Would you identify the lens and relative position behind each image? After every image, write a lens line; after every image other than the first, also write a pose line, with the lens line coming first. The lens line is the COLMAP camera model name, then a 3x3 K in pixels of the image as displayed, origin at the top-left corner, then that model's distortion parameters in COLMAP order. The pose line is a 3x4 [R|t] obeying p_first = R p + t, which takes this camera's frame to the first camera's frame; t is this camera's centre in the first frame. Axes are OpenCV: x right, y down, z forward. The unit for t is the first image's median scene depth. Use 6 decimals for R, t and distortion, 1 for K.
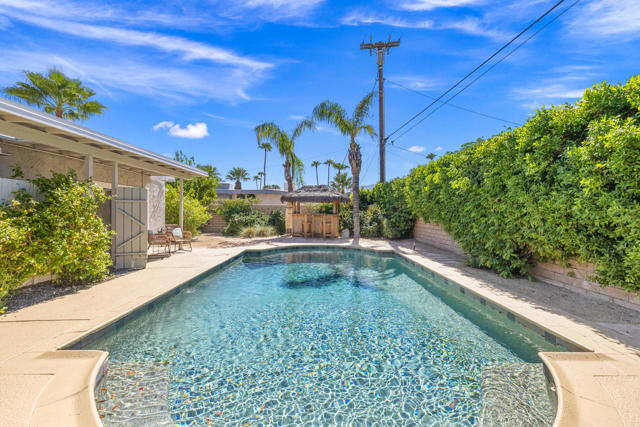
lens RADIAL K [[282.5, 0, 314.3], [0, 282.5, 207.6], [0, 0, 1]] dist [0.000833, 0.000358]
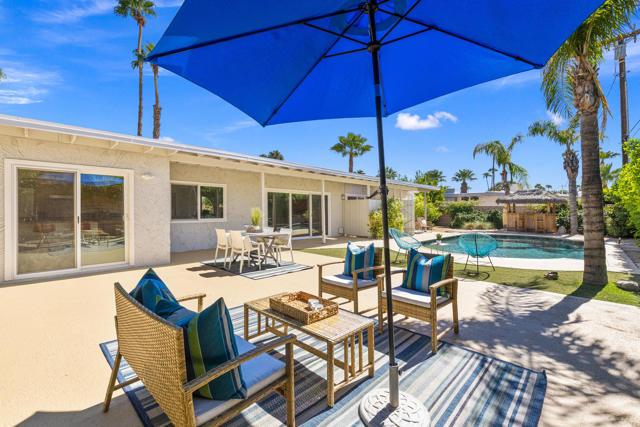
lens RADIAL K [[282.5, 0, 314.3], [0, 282.5, 207.6], [0, 0, 1]] dist [0.000833, 0.000358]
pose [[0.726992, -0.007295, -0.686607, 0.165013], [0.008034, 0.999965, -0.002118, -0.005437], [0.686599, -0.003976, 0.727025, -0.526018]]
